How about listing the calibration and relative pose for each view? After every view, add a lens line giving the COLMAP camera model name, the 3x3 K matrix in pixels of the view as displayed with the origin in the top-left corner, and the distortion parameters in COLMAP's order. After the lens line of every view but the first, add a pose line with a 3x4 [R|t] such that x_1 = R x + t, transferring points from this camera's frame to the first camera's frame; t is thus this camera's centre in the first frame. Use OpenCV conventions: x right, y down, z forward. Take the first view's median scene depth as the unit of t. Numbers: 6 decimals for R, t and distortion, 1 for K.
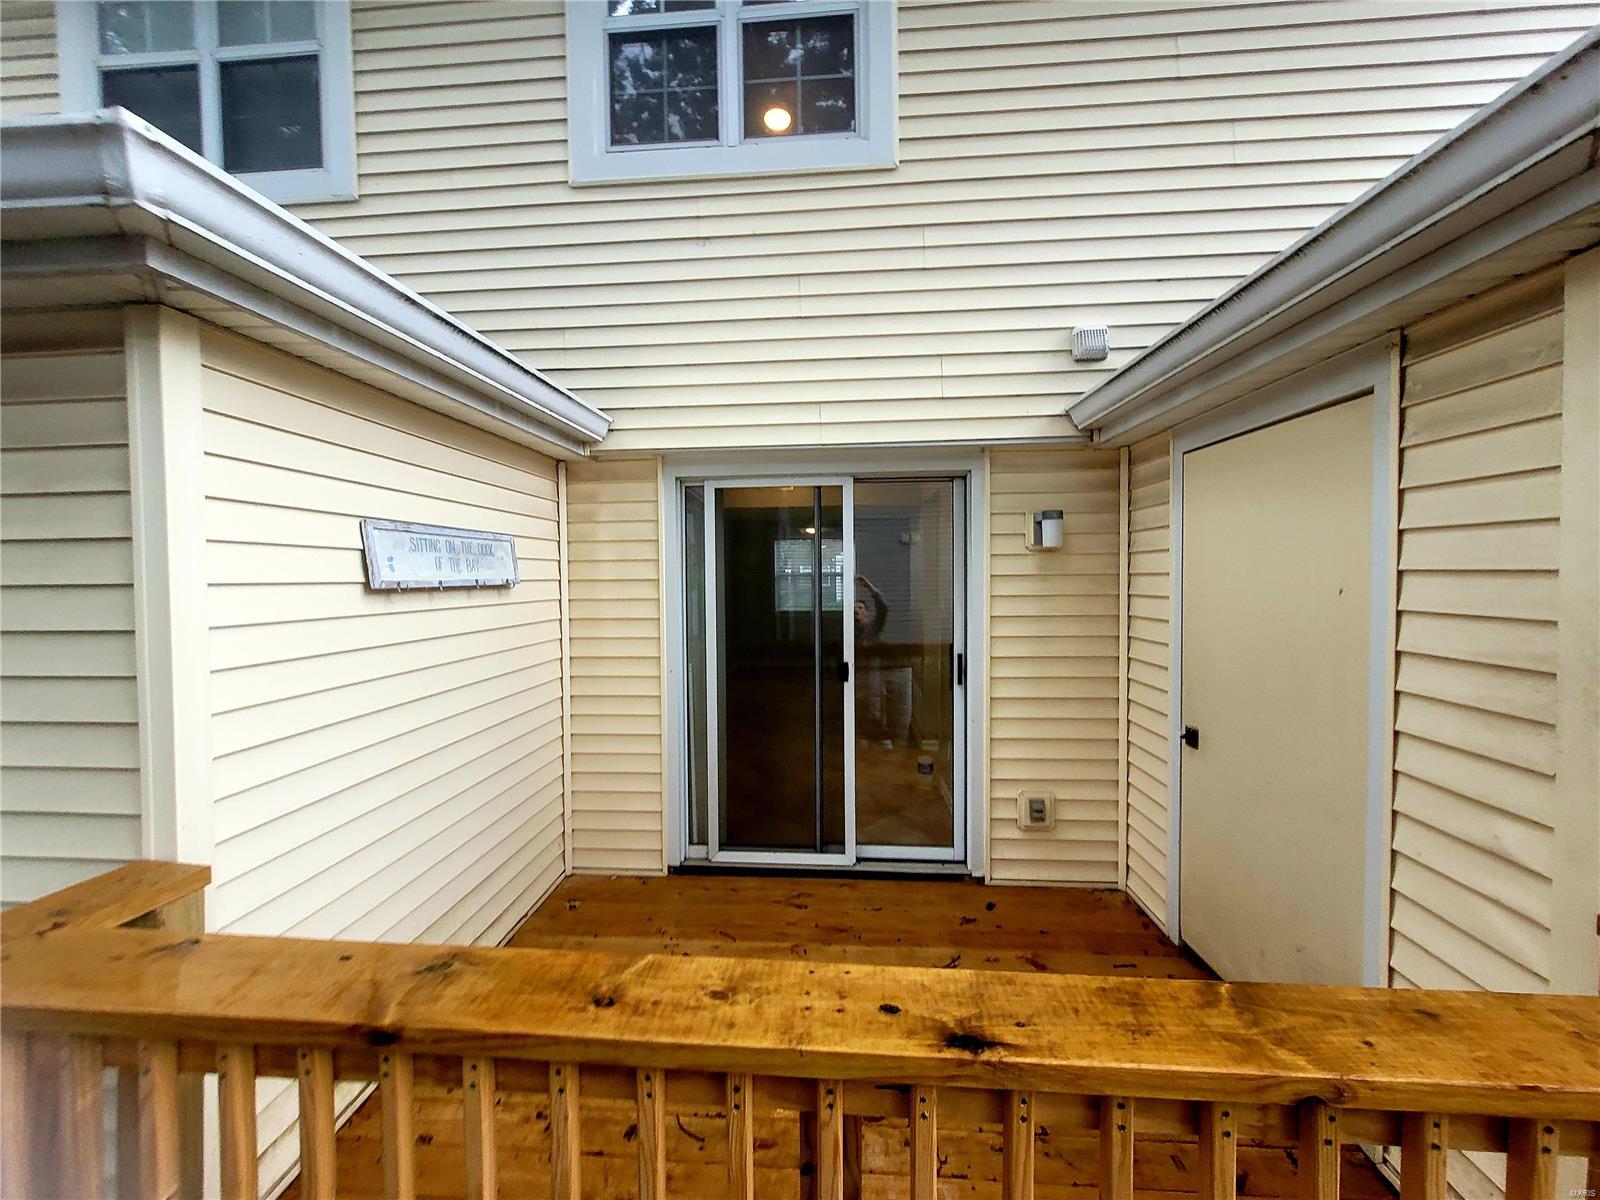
lens RADIAL K [[627.4, 0, 820.0], [0, 627.4, 591.3], [0, 0, 1]] dist [0.001022, 0.000135]
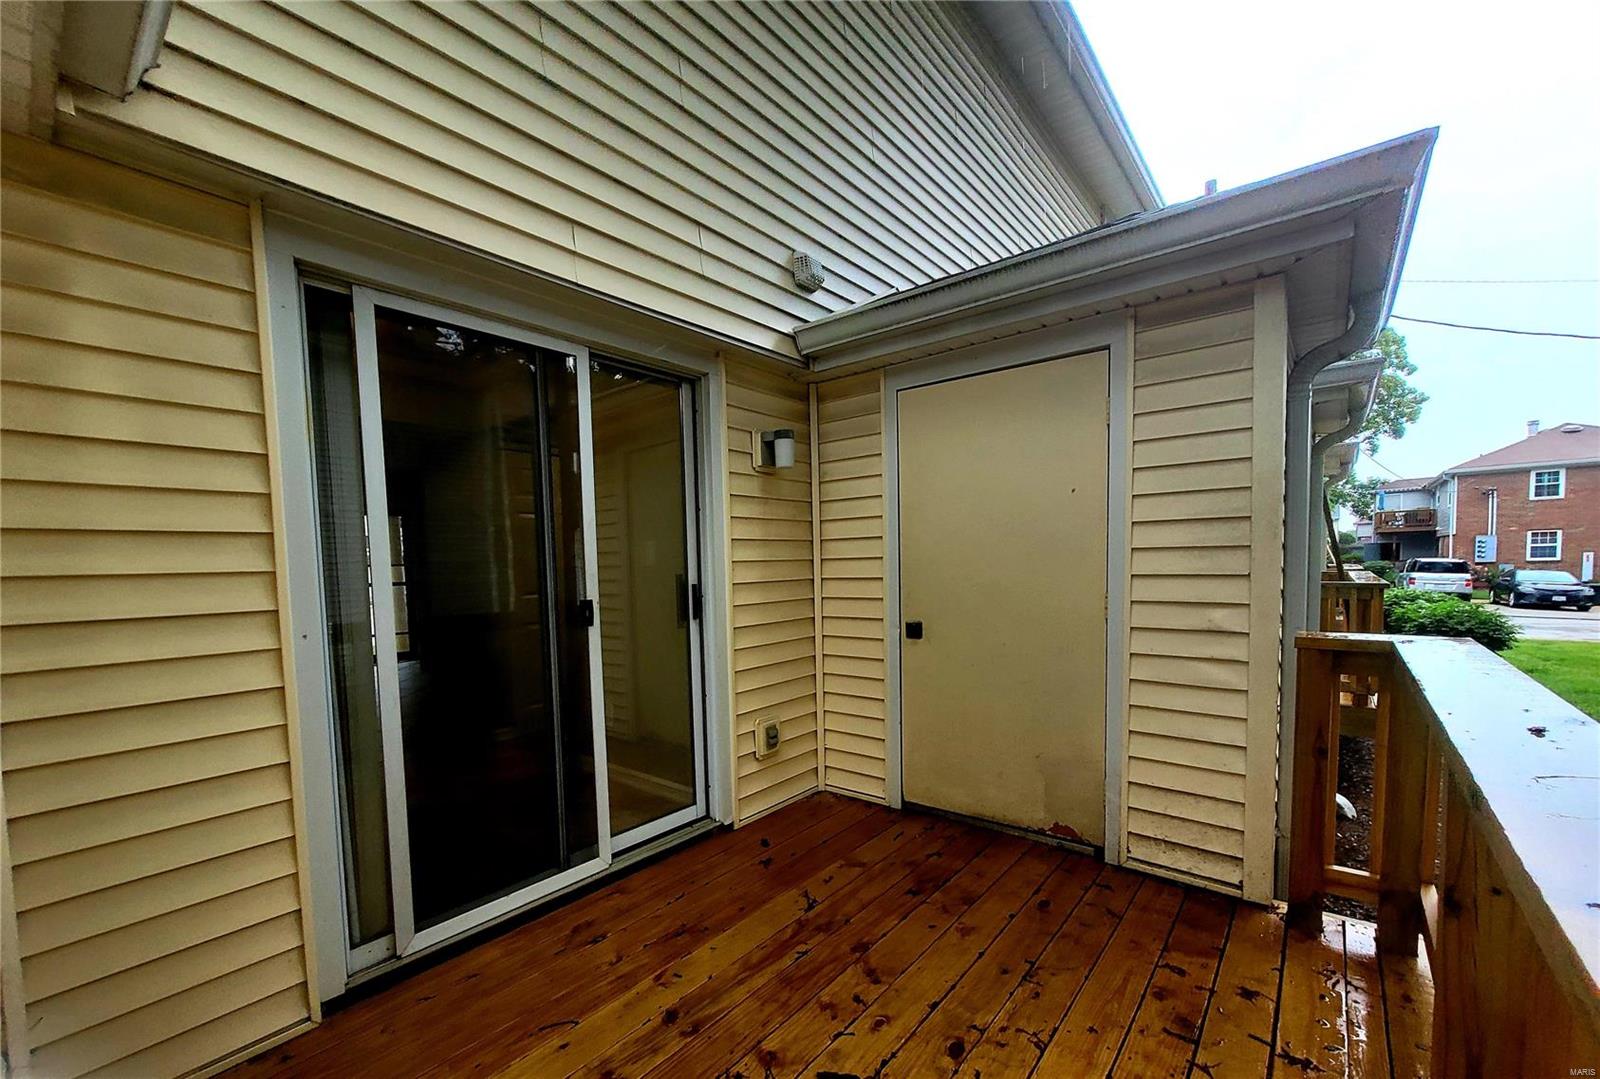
lens RADIAL K [[626.5, 0, 784.4], [0, 626.5, 601.5], [0, 0, 1]] dist [-0.000843, -0.000325]
pose [[0.611451, -0.058916, 0.789086, -0.411360], [0.041443, 0.998240, 0.042418, 0.094865], [-0.790196, 0.006766, 0.612817, 0.376469]]
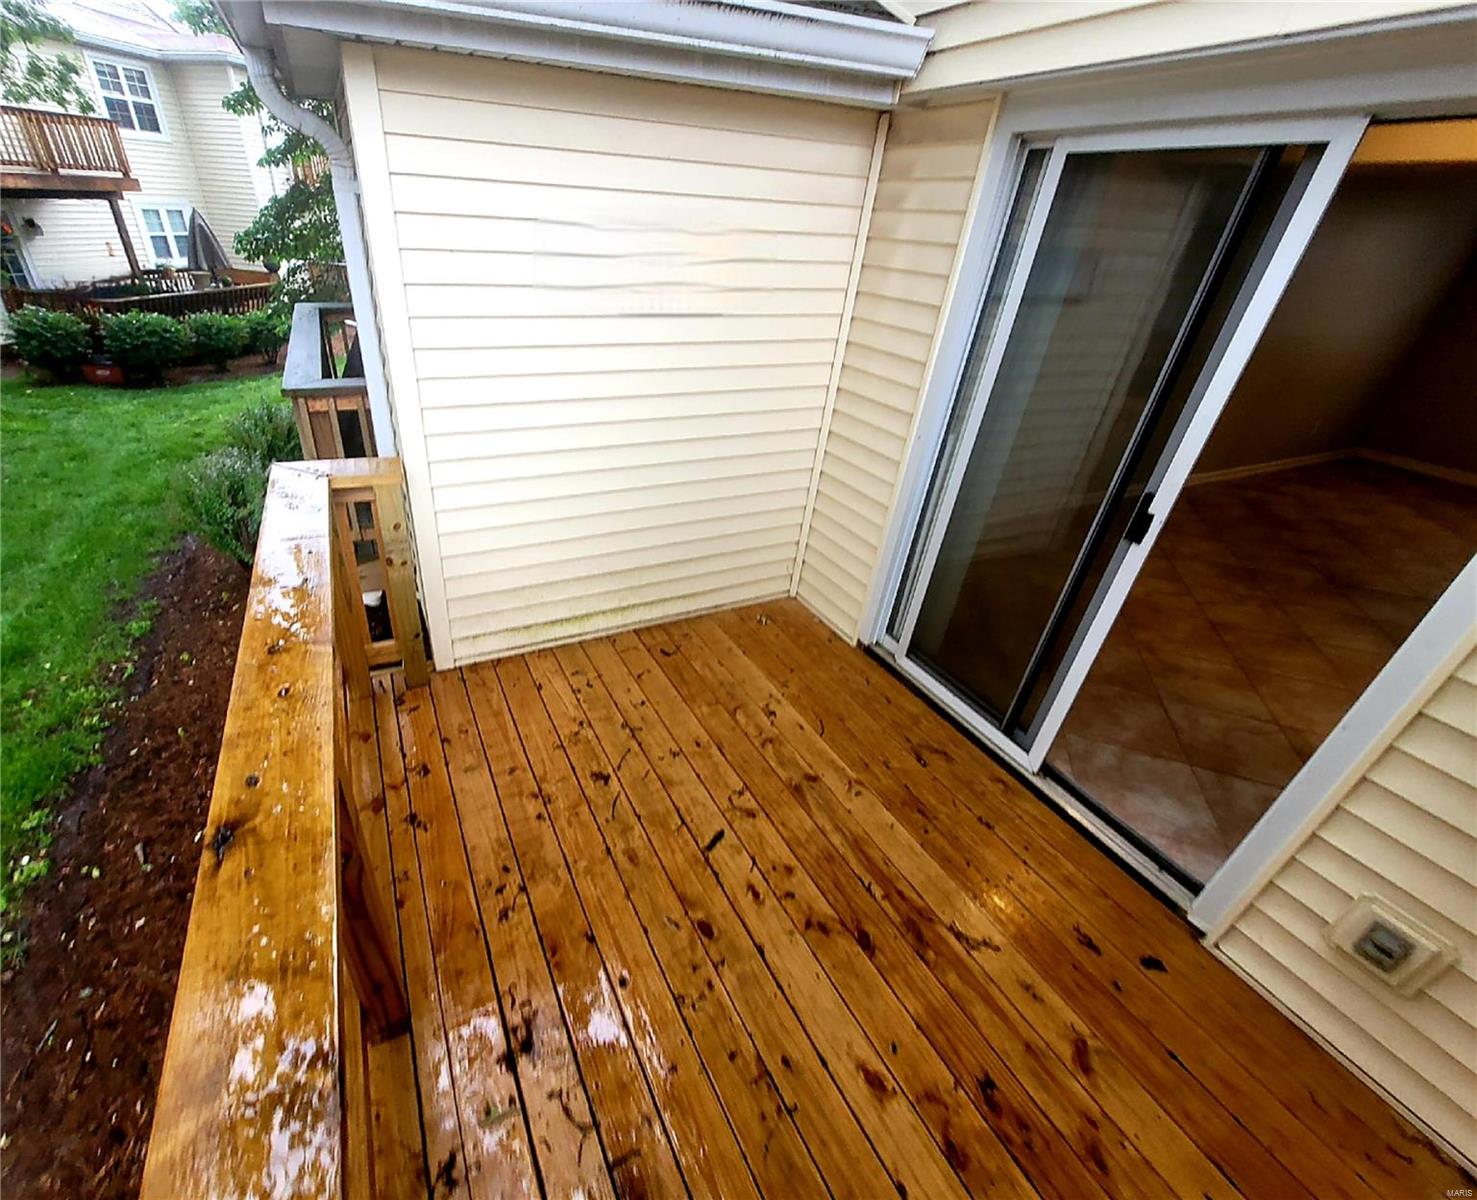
lens RADIAL K [[653.0, 0, 656.9], [0, 653.0, 612.2], [0, 0, 1]] dist [-0.000830, 0.000458]
pose [[0.453509, 0.502412, -0.736146, 0.333339], [-0.084162, 0.846419, 0.525824, -0.091230], [0.887269, -0.176511, 0.426143, 0.327980]]
